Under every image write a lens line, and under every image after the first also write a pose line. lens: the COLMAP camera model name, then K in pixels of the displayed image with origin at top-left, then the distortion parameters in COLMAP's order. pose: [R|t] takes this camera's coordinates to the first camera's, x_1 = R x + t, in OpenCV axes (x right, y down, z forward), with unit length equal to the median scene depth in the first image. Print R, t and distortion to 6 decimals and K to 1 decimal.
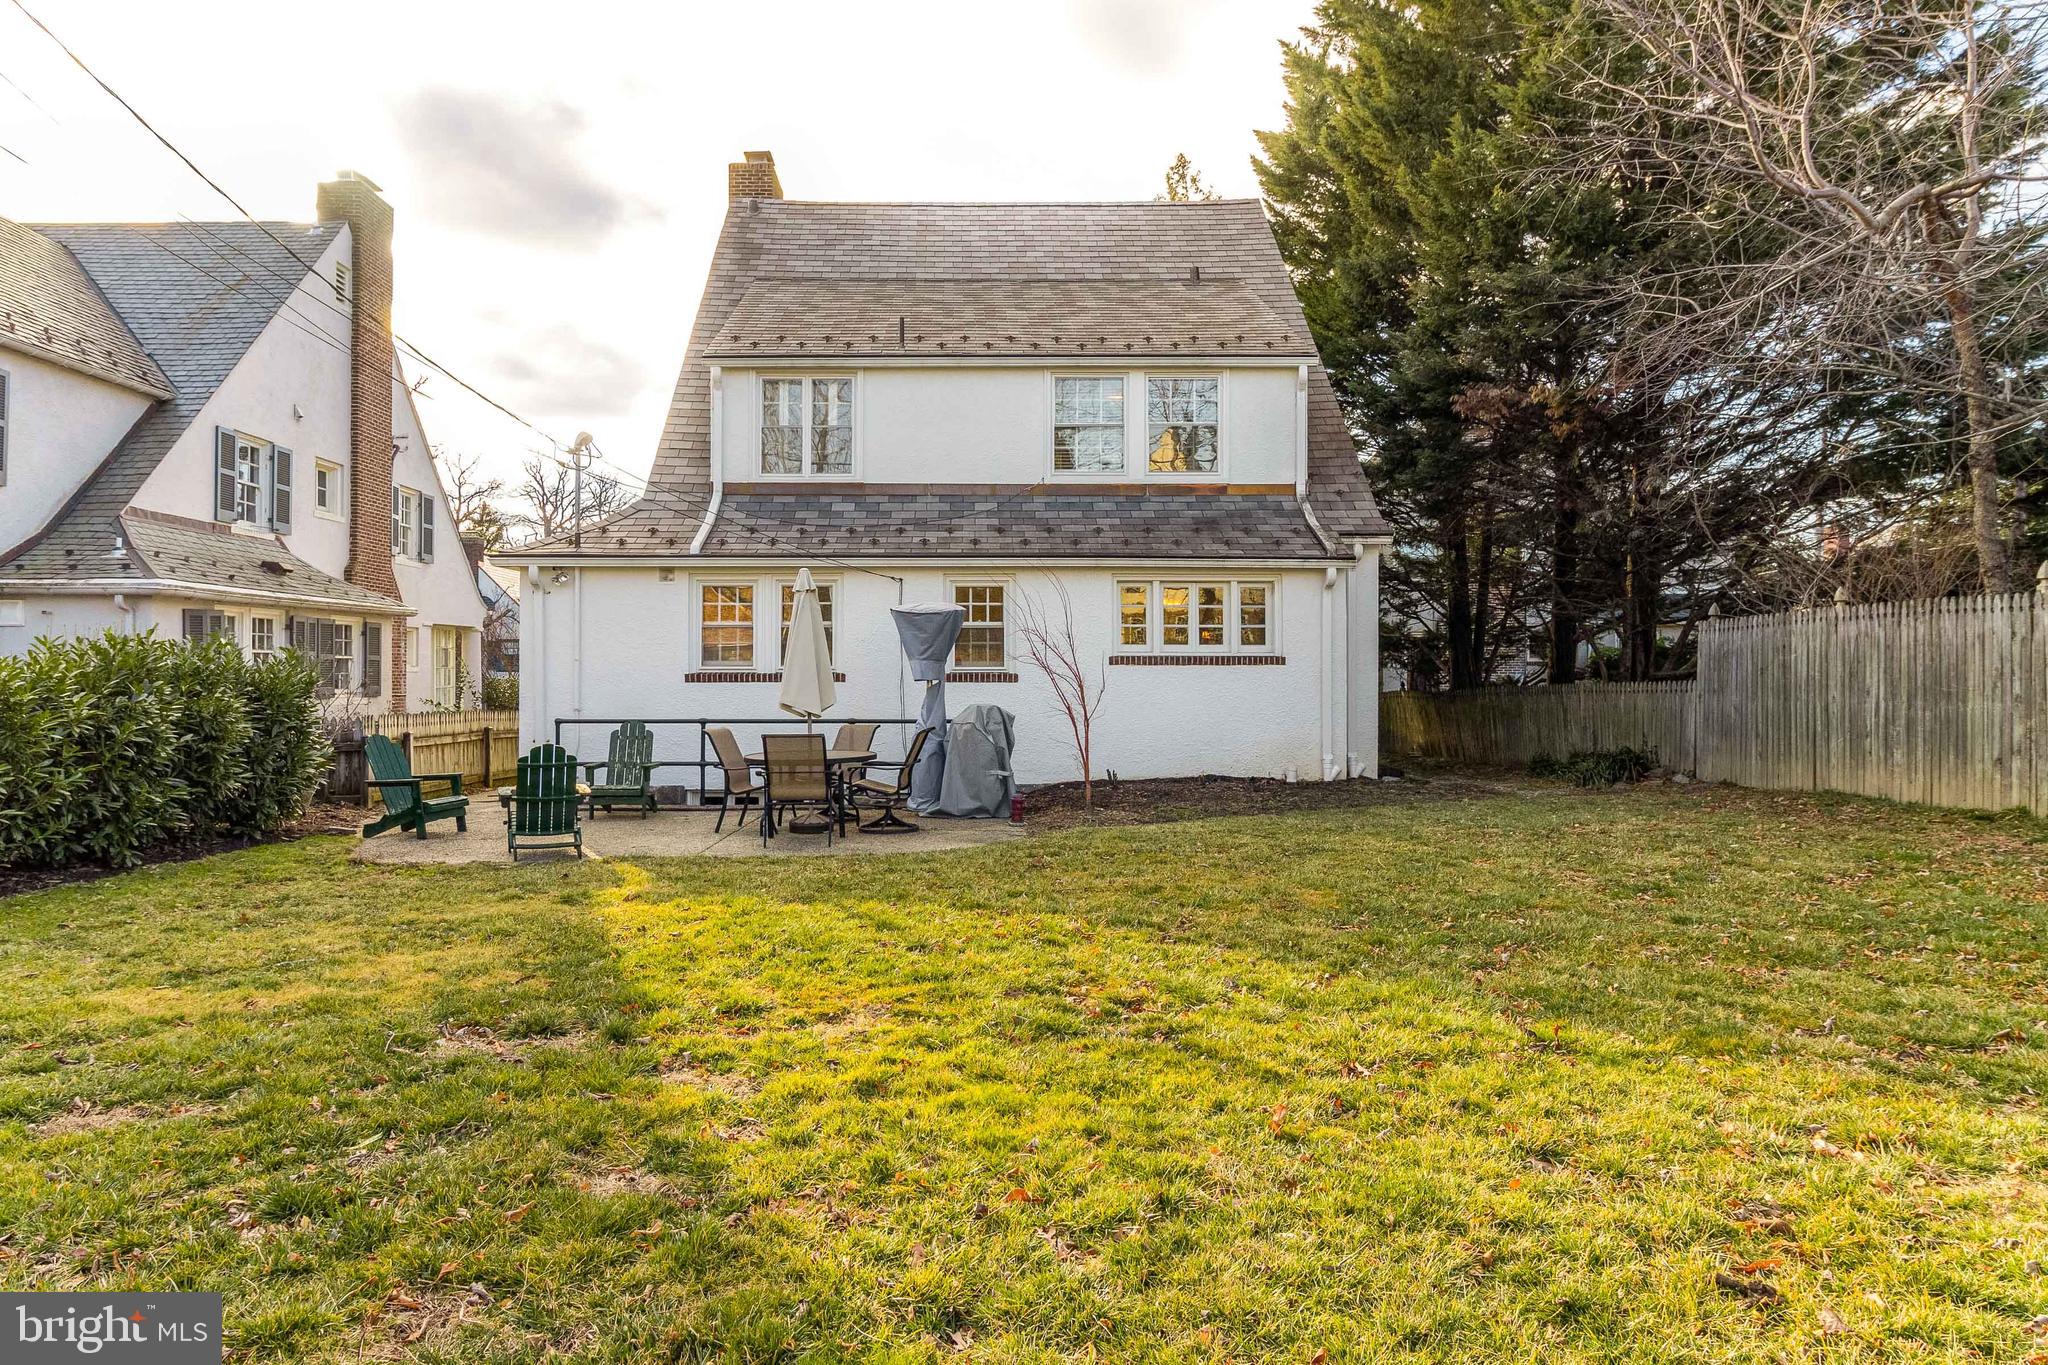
lens RADIAL K [[1337.3, 0, 1024.0], [0, 1337.3, 682.5], [0, 0, 1]] dist [-0.008629, -0.001846]
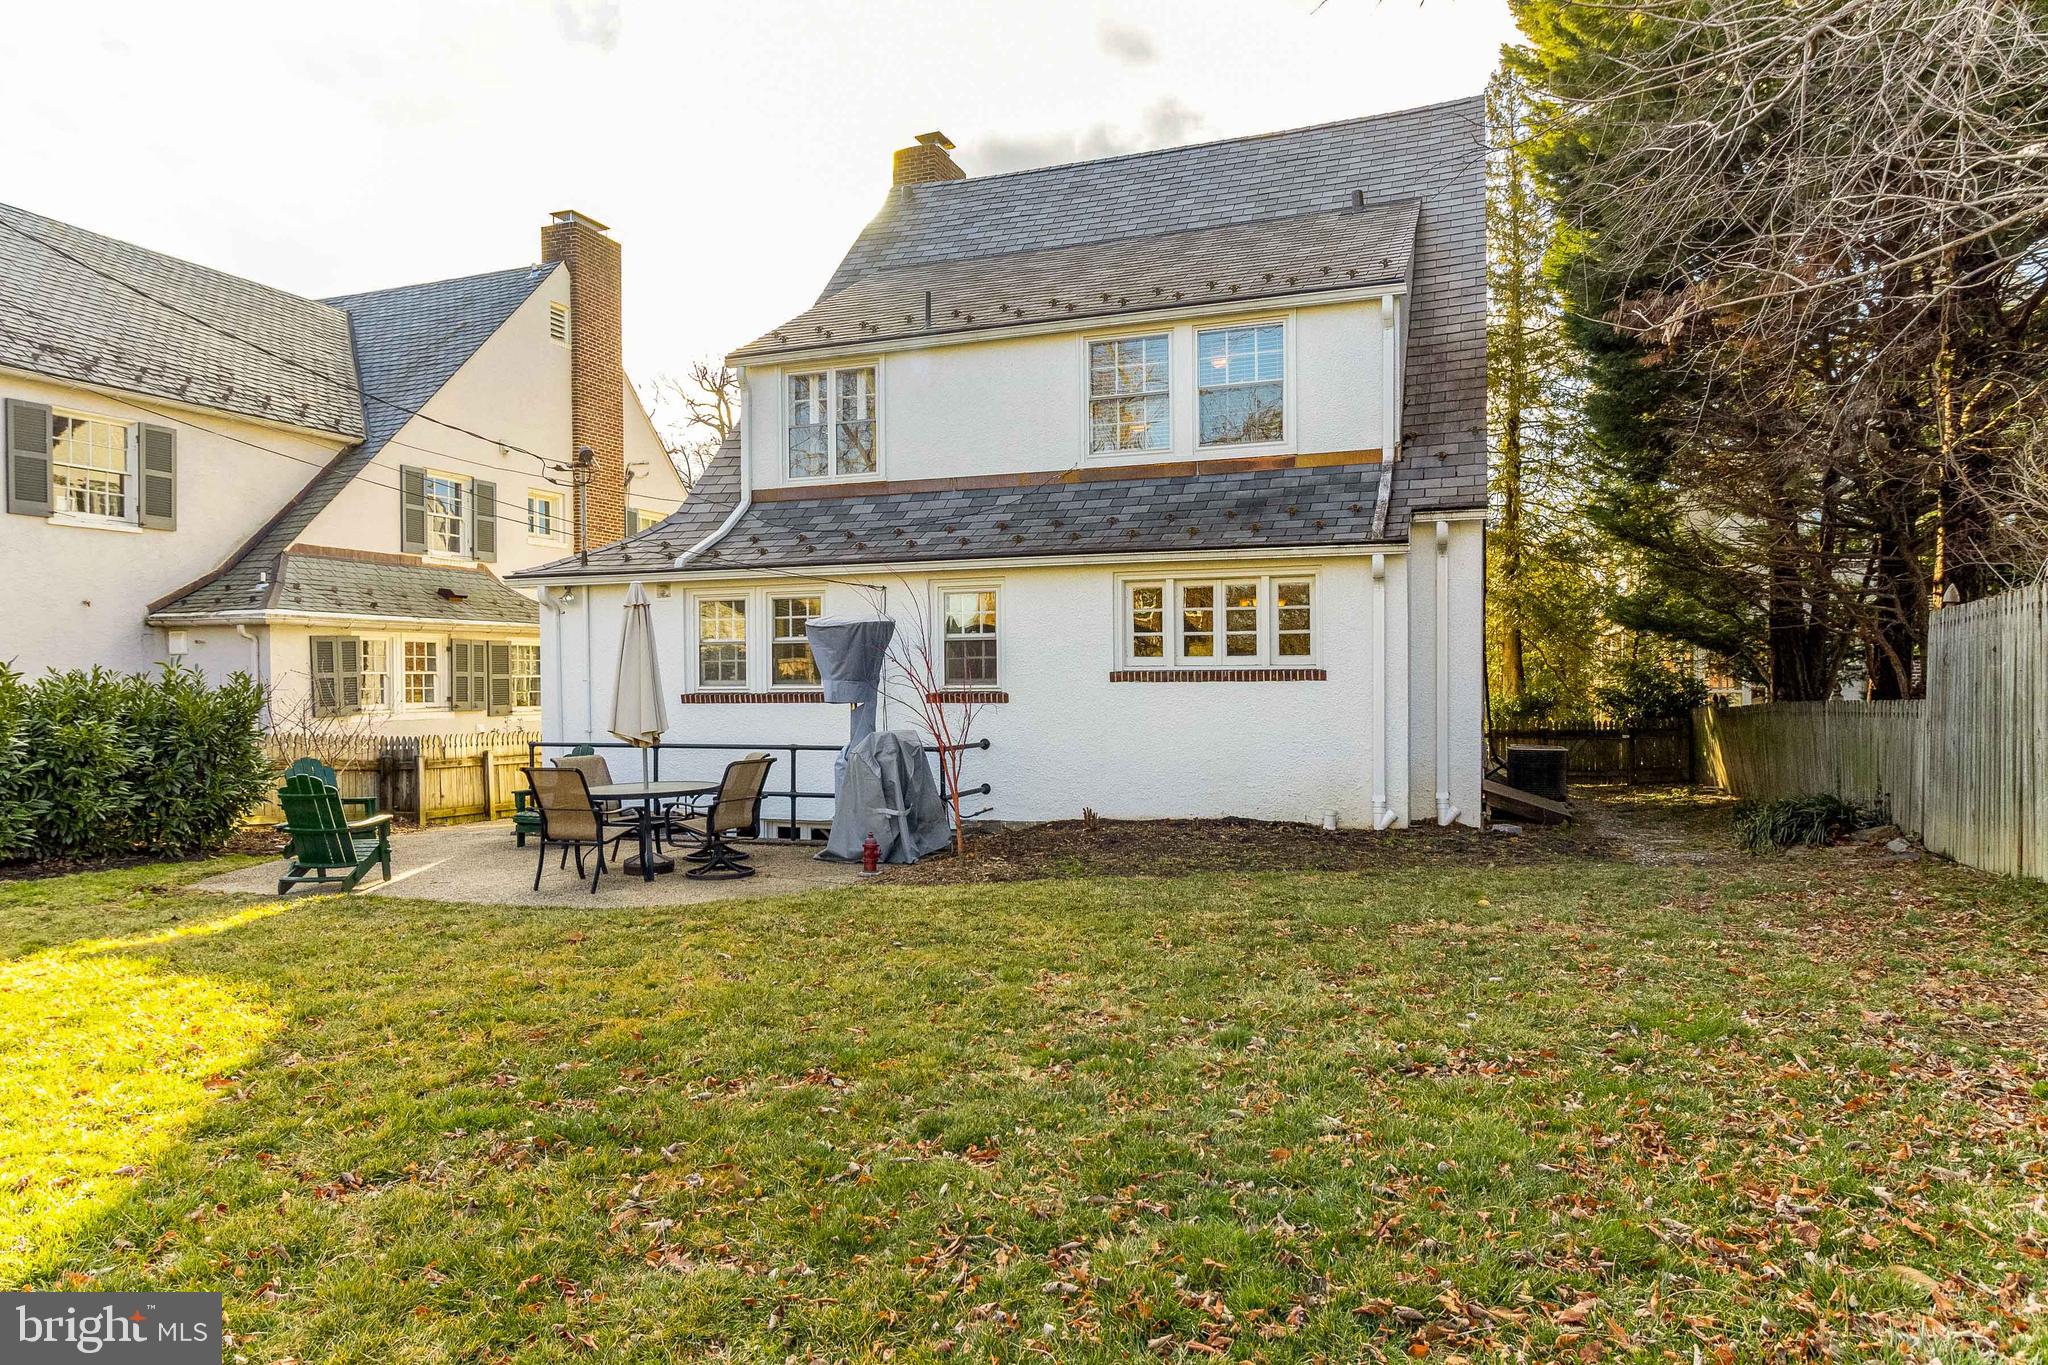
lens RADIAL K [[1353.8, 0, 1024.9], [0, 1353.8, 730.1], [0, 0, 1]] dist [0.000428, 0.001069]
pose [[0.927784, 0.006496, -0.373060, 0.310735], [0.004586, 0.999574, 0.028809, -0.007207], [0.373088, -0.028440, 0.927360, 0.182377]]
